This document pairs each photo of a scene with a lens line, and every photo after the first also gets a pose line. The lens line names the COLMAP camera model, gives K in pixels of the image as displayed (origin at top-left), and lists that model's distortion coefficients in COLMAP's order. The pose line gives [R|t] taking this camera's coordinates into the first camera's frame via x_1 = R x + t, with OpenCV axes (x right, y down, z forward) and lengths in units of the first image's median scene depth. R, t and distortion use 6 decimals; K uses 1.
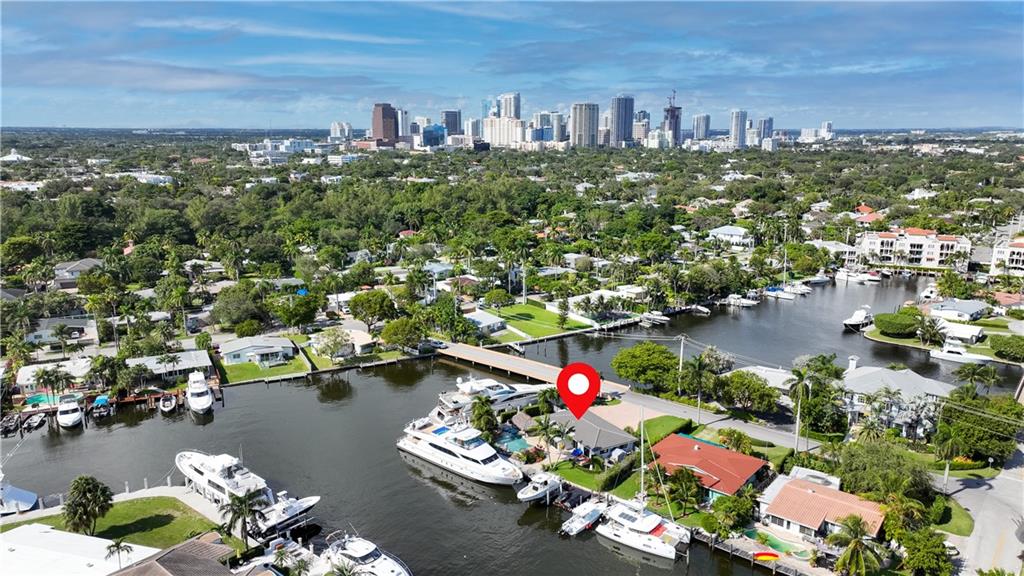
lens RADIAL K [[719.0, 0, 510.8], [0, 719.0, 287.5], [0, 0, 1]] dist [-0.000124, 0.047473]
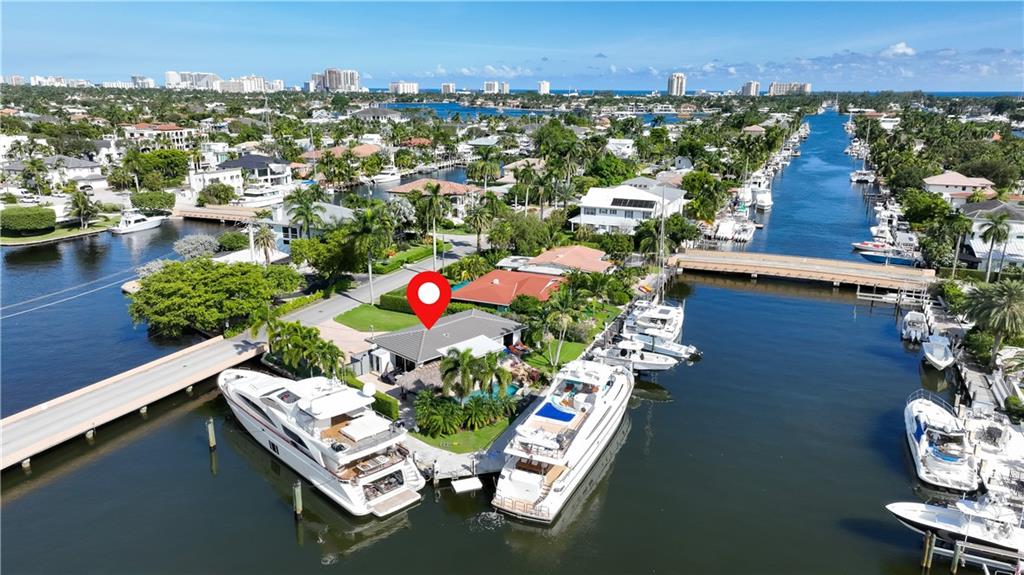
lens RADIAL K [[719.0, 0, 510.8], [0, 719.0, 287.0], [0, 0, 1]] dist [-0.000124, 0.047473]
pose [[-0.288894, -0.258693, 0.921748, -0.205909], [0.196121, 0.926390, 0.321464, -0.017300], [-0.937058, 0.273643, -0.216893, 0.445025]]
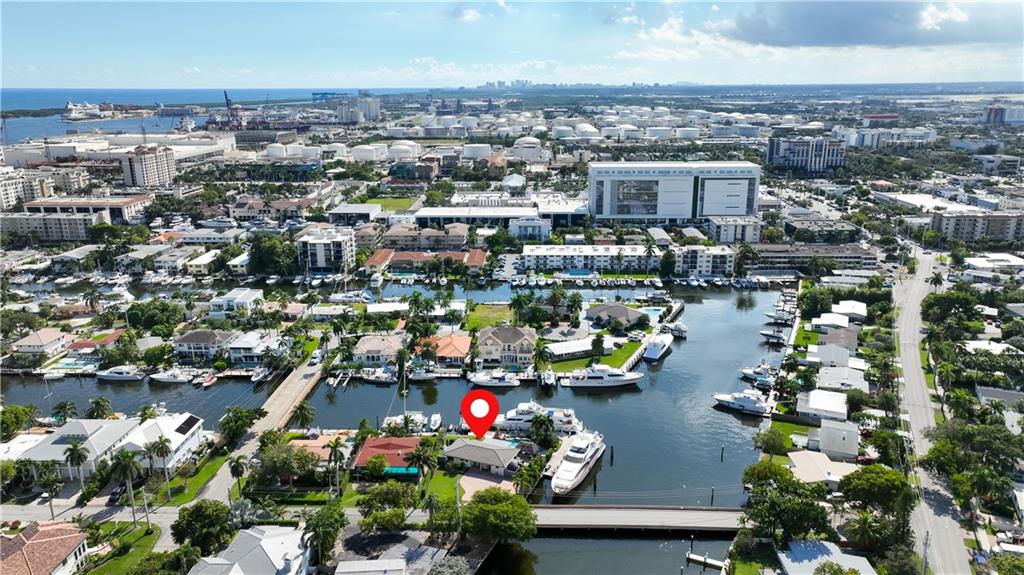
lens RADIAL K [[719.0, 0, 510.8], [0, 719.0, 287.0], [0, 0, 1]] dist [-0.000124, 0.047473]
pose [[-0.784634, 0.171244, -0.595840, 0.342502], [-0.127729, 0.895823, 0.425660, -0.280896], [0.606659, 0.410094, -0.681020, 0.760934]]
